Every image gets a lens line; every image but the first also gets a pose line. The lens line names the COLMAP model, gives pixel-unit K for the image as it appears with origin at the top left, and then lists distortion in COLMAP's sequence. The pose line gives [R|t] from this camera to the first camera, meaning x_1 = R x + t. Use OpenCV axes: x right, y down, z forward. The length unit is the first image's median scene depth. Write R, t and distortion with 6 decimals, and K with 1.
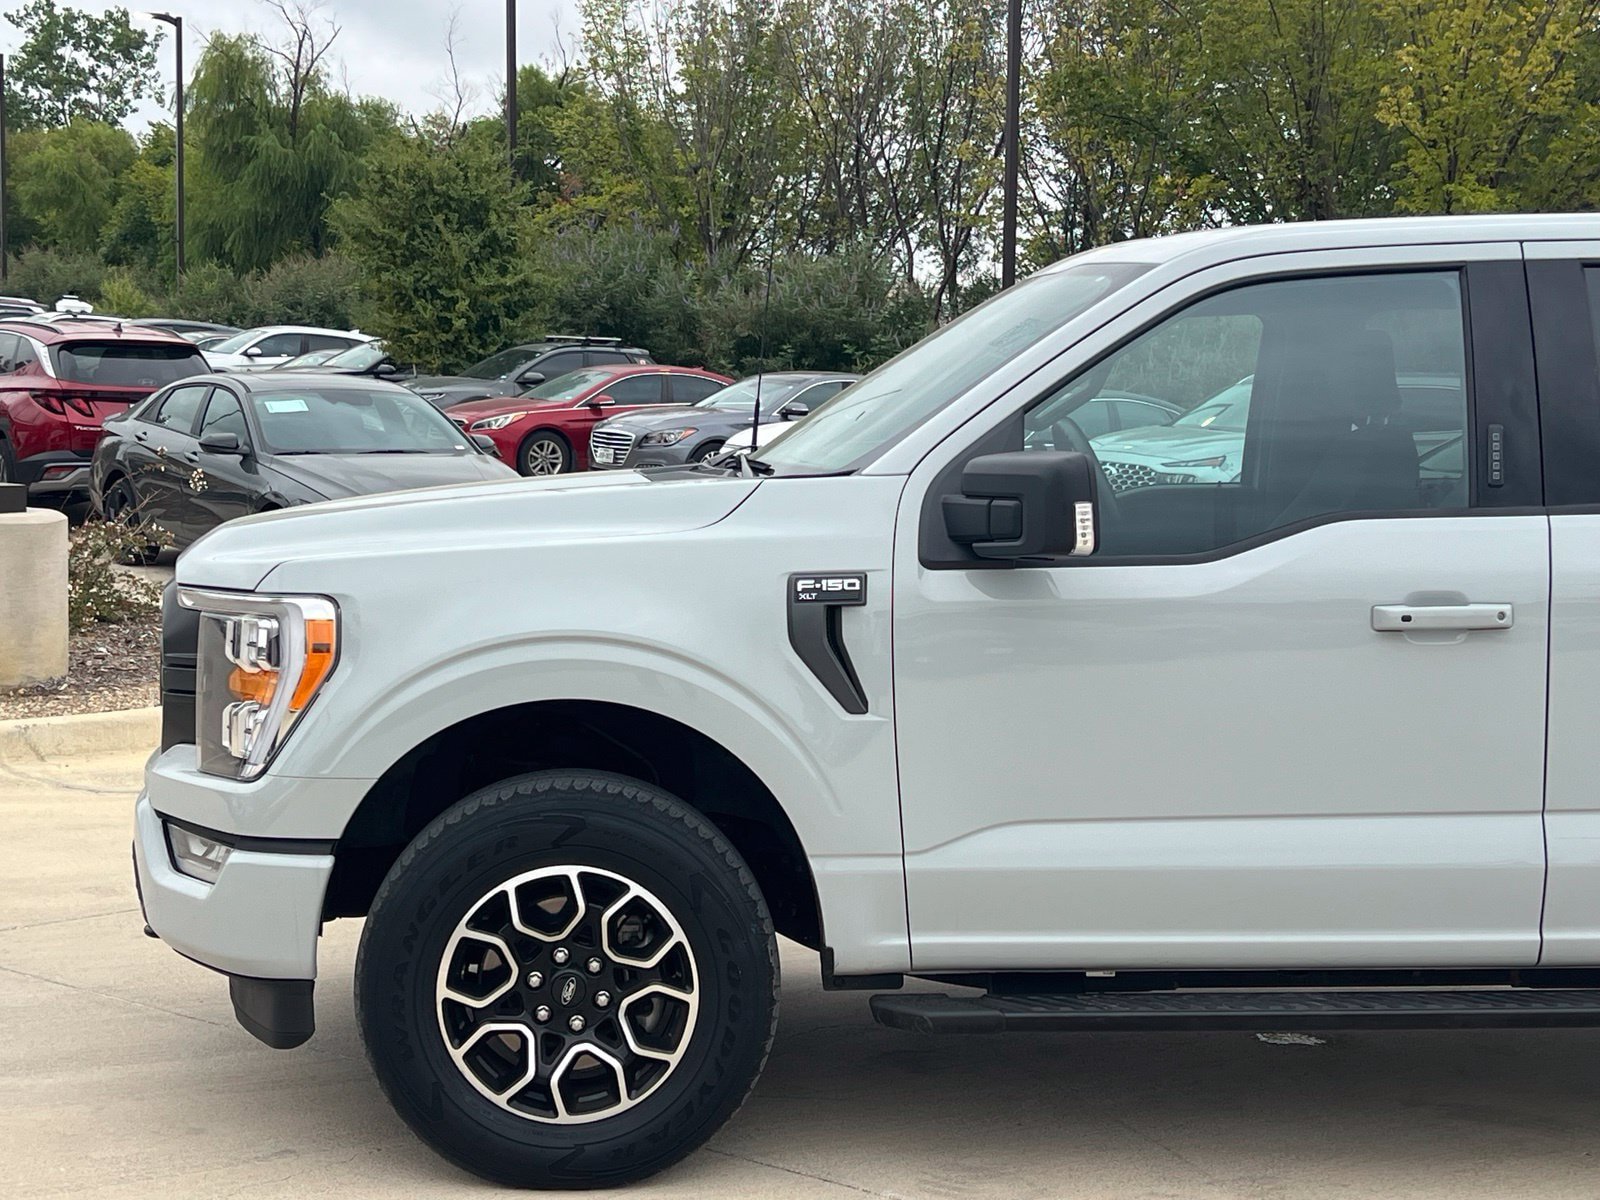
lens RADIAL K [[2415.4, 0, 780.3], [0, 2415.4, 618.0], [0, 0, 1]] dist [0.229740, -0.846082]
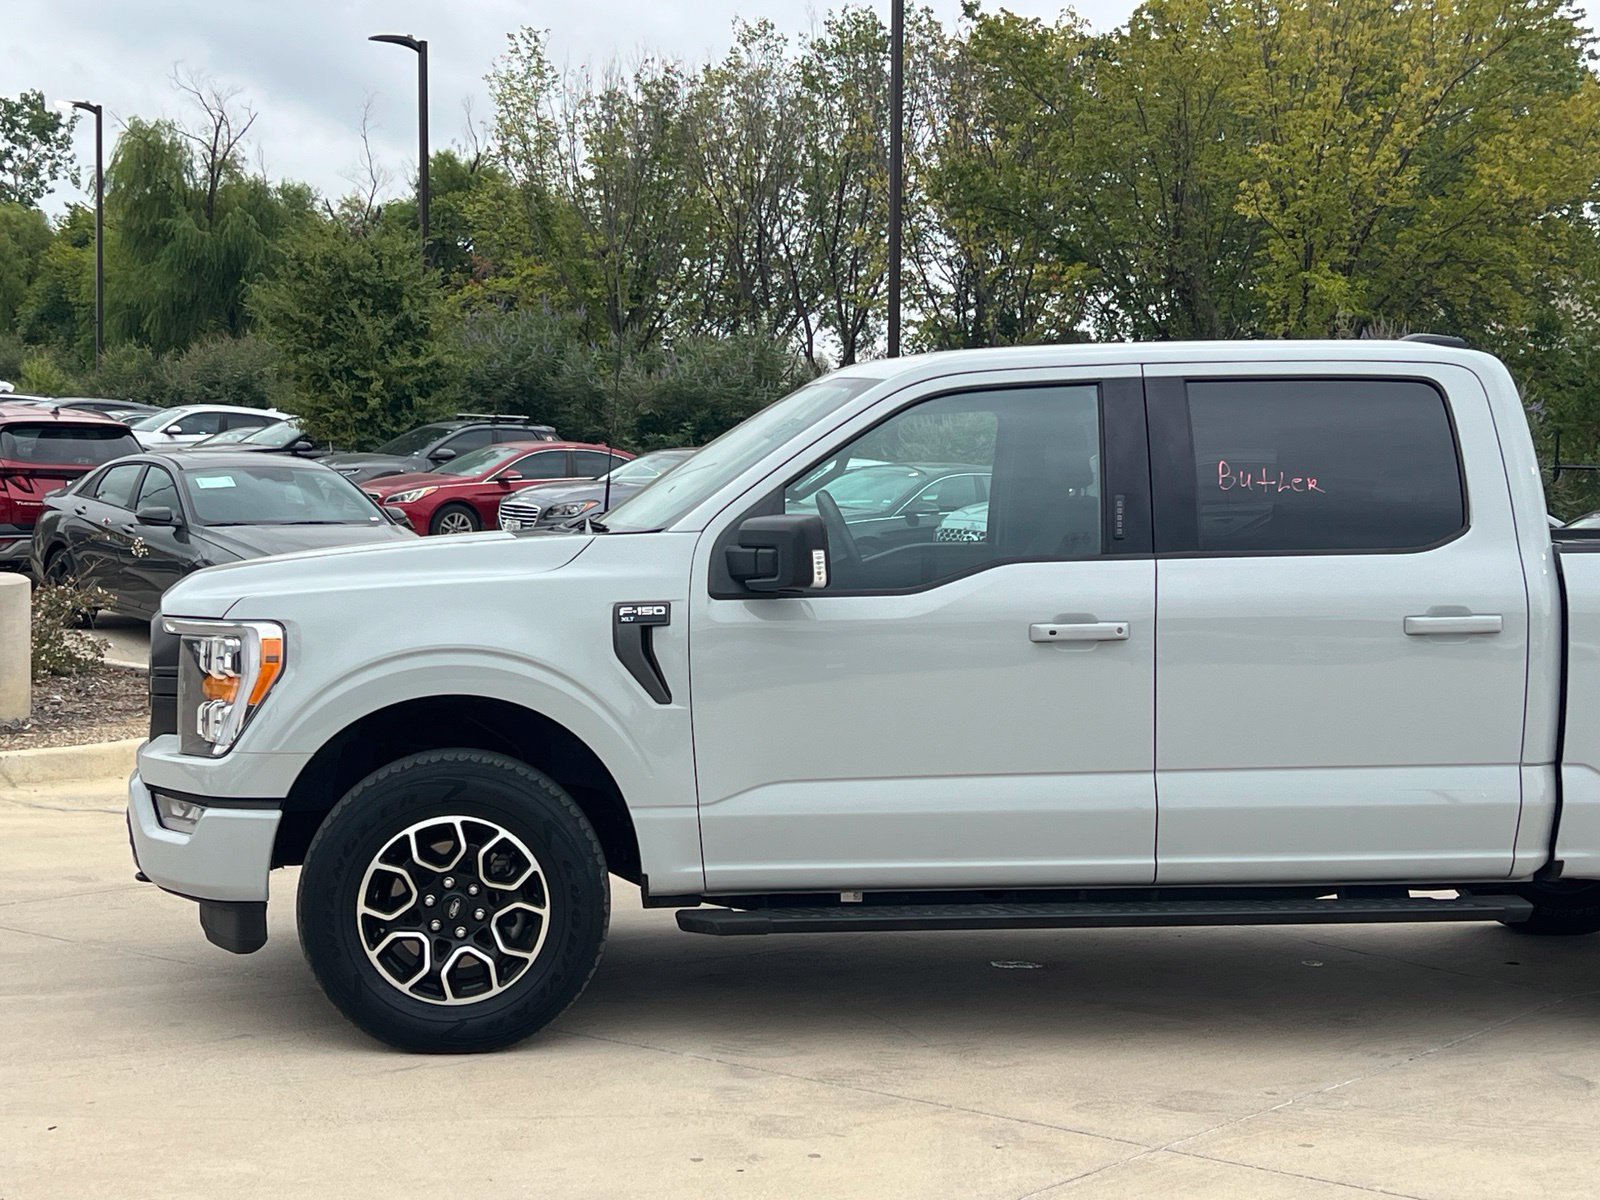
lens RADIAL K [[2415.4, 0, 780.3], [0, 2415.4, 618.0], [0, 0, 1]] dist [0.229740, -0.846082]
pose [[0.999400, -0.005379, 0.034208, 0.023919], [0.006406, 0.999530, -0.029966, 0.015096], [-0.034030, 0.030167, 0.998965, -0.180142]]
